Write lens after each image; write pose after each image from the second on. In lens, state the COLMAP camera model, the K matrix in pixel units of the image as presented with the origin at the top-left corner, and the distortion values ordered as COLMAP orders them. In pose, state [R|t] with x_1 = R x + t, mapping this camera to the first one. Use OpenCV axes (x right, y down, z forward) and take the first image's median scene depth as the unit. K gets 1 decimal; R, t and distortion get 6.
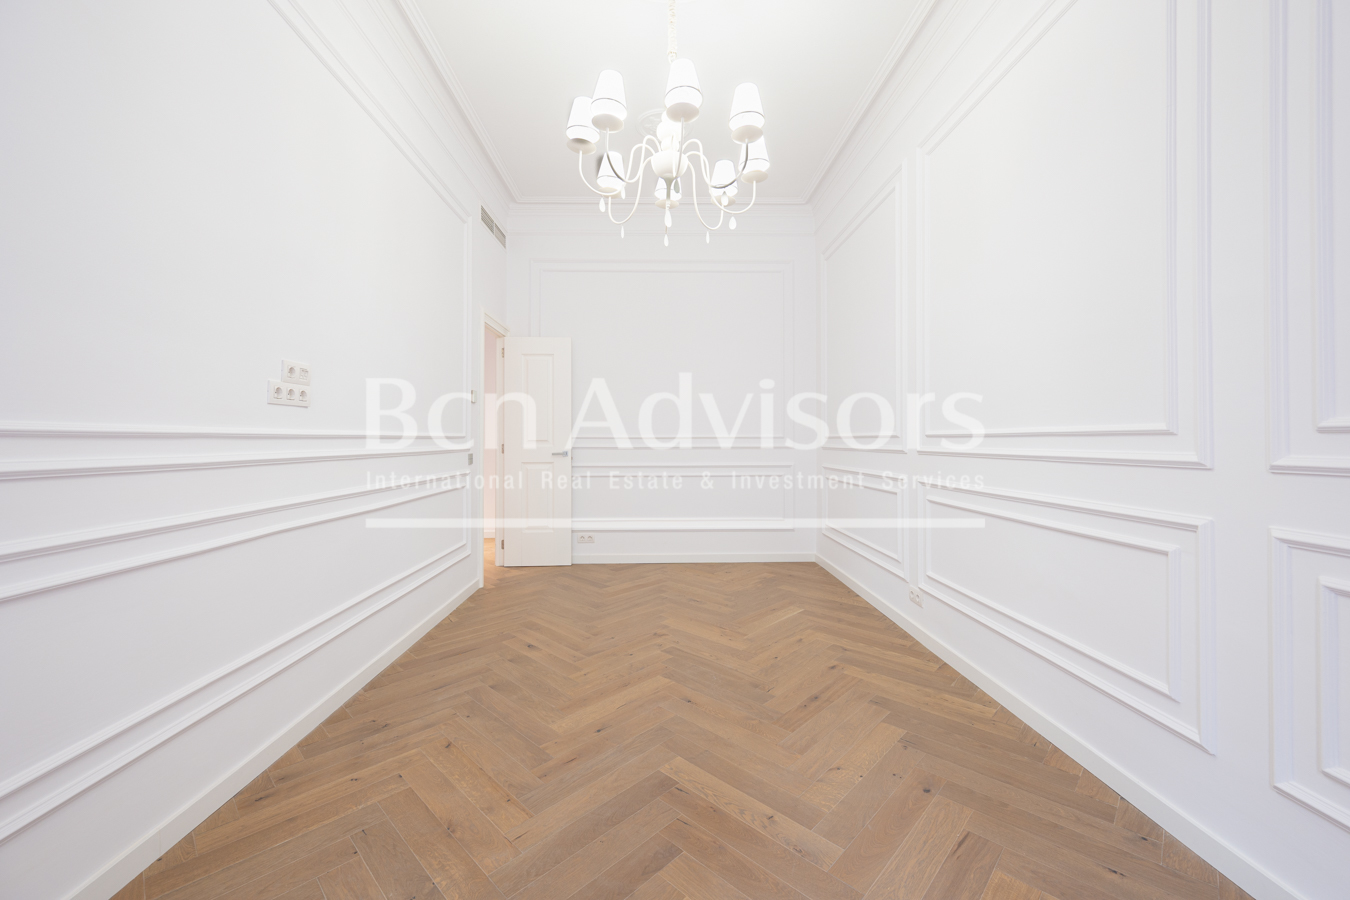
lens RADIAL K [[540.5, 0, 680.7], [0, 540.5, 442.9], [0, 0, 1]] dist [-0.004650, 0.001753]
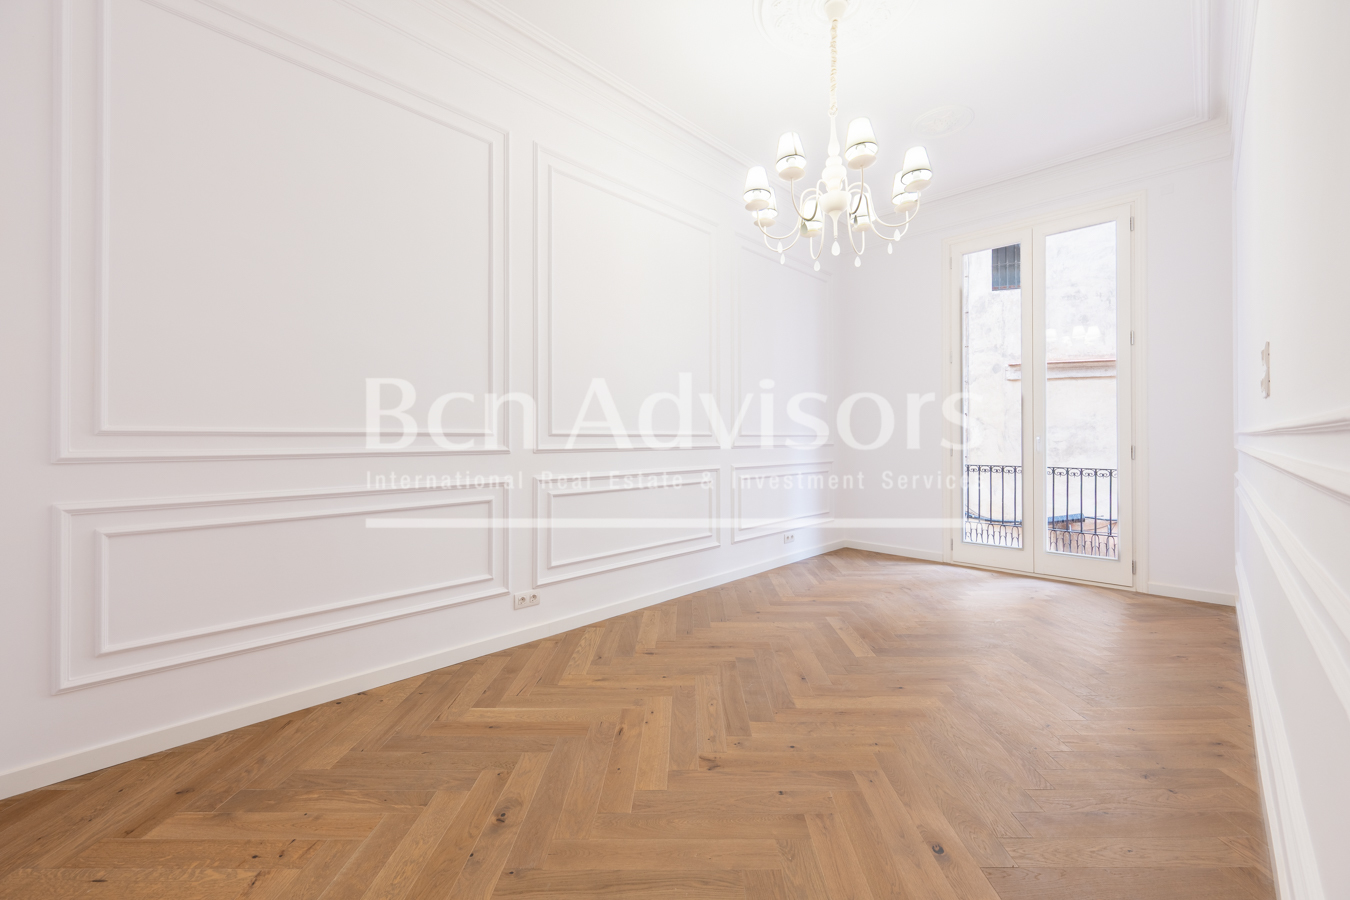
lens RADIAL K [[540.5, 0, 680.4], [0, 540.5, 440.7], [0, 0, 1]] dist [-0.004650, 0.001753]
pose [[-0.681598, -0.000689, 0.731726, -0.509266], [0.006379, 0.999956, 0.006883, -0.007741], [-0.731699, 0.009359, -0.681564, 1.599034]]
